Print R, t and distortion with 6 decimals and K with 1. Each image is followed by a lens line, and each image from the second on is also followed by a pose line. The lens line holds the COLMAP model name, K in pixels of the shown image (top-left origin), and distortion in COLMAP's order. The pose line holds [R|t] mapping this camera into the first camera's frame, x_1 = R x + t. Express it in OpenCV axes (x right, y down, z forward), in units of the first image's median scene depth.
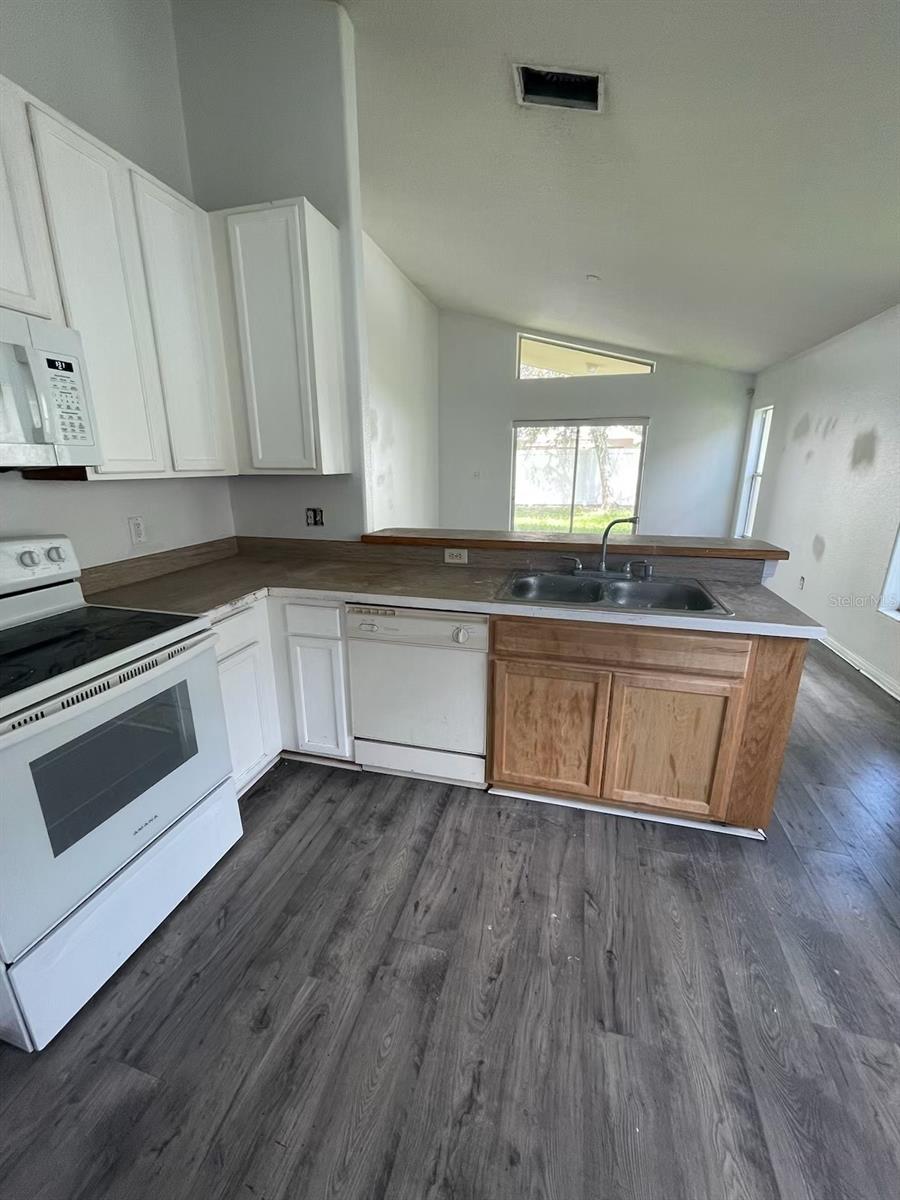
lens RADIAL K [[478.2, 0, 434.0], [0, 478.2, 601.3], [0, 0, 1]] dist [-0.002077, 0.000073]
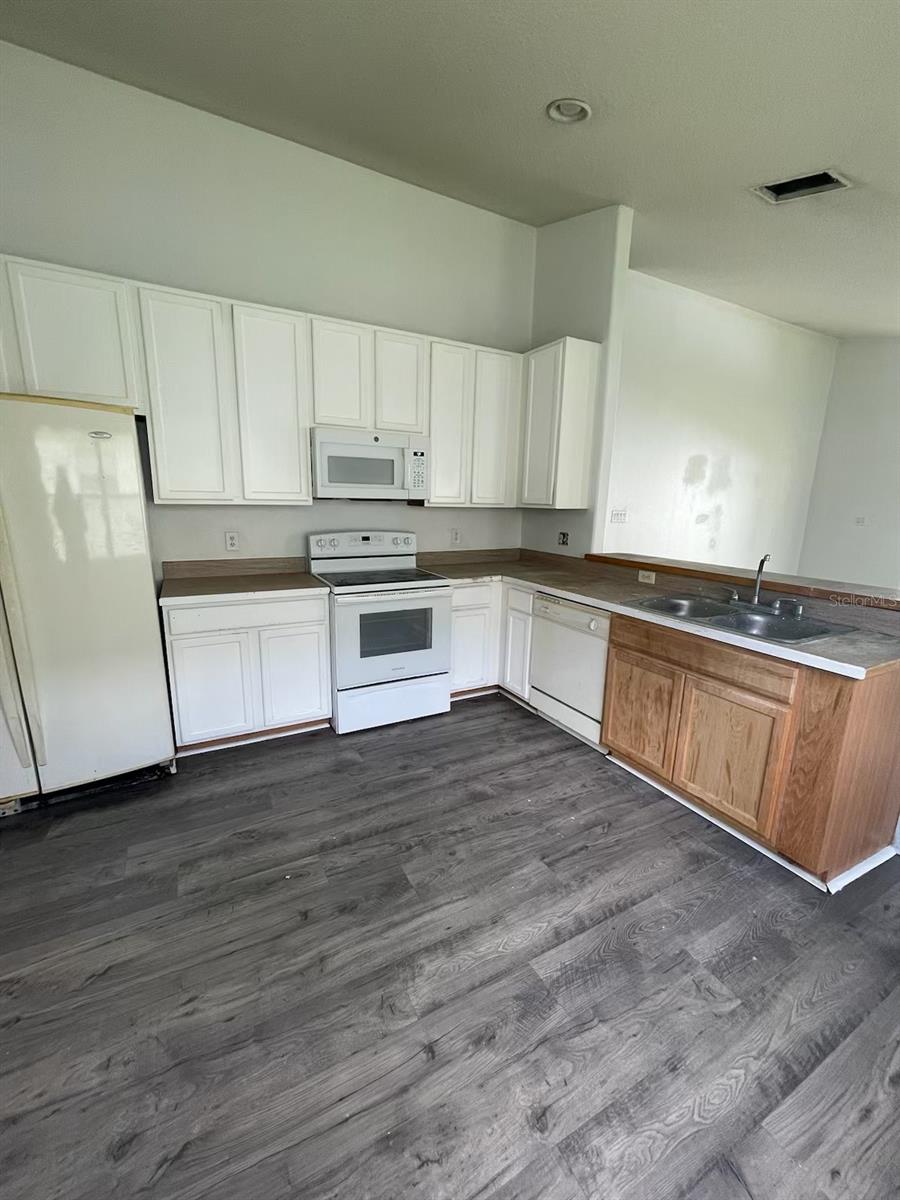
lens RADIAL K [[478.2, 0, 445.9], [0, 478.2, 601.3], [0, 0, 1]] dist [-0.002077, 0.000073]
pose [[0.697058, 0.168552, -0.696922, 0.745041], [-0.219041, 0.975570, 0.016860, 0.078875], [0.682738, 0.140902, 0.716948, -0.309842]]
